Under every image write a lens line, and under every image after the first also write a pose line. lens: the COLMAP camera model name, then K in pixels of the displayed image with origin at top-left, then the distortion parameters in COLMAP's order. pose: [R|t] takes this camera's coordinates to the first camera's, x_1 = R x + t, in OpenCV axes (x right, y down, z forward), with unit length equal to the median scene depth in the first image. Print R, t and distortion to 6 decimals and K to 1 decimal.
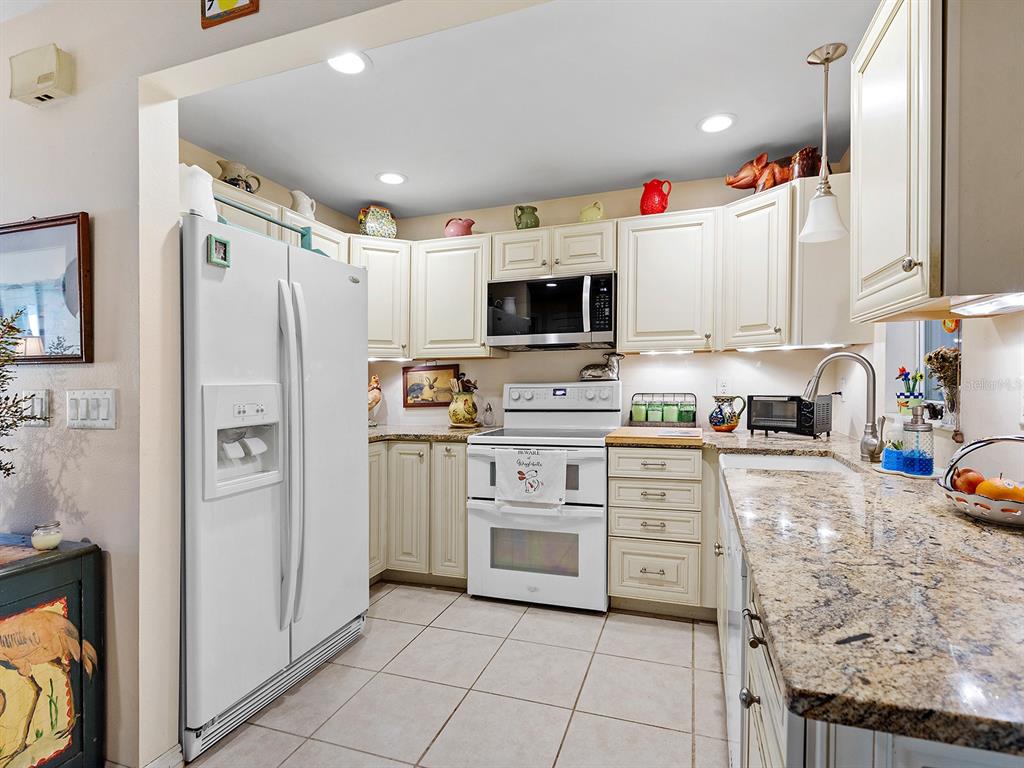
lens RADIAL K [[522.5, 0, 511.3], [0, 522.5, 368.9], [0, 0, 1]] dist [0.002368, 0.001013]
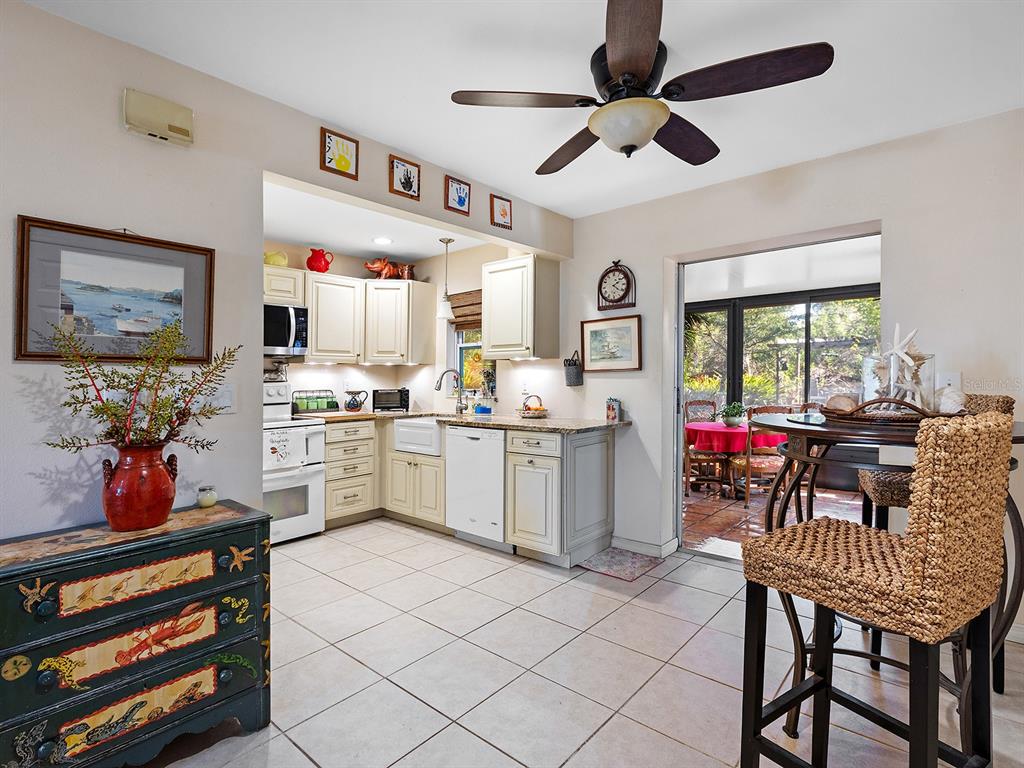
lens RADIAL K [[511.7, 0, 516.3], [0, 511.7, 351.9], [0, 0, 1]] dist [0.000714, 0.000183]
pose [[0.370949, 0.057818, 0.926852, -0.936347], [-0.014769, 0.998301, -0.056364, 0.011810], [-0.928536, 0.007219, 0.371173, -0.083890]]
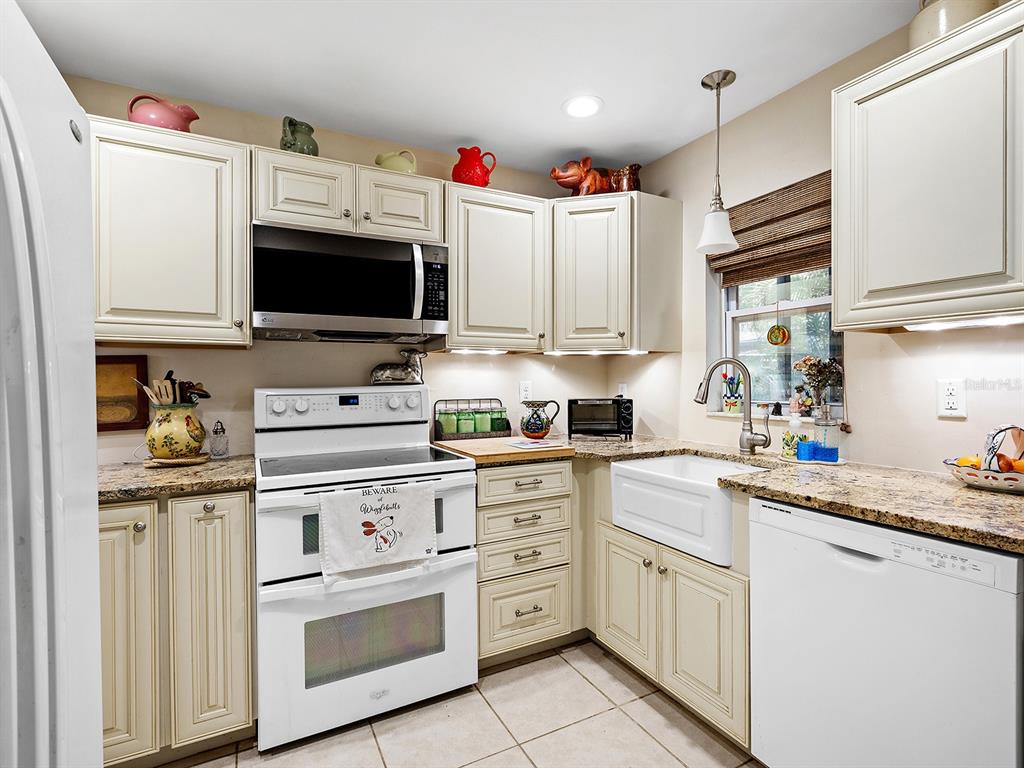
lens RADIAL K [[515.4, 0, 524.0], [0, 515.4, 381.8], [0, 0, 1]] dist [0.000456, 0.000497]
pose [[0.673701, 0.008115, 0.738960, -0.305769], [-0.016126, 0.999863, 0.003722, 0.014483], [-0.738828, -0.014424, 0.673739, 0.396792]]
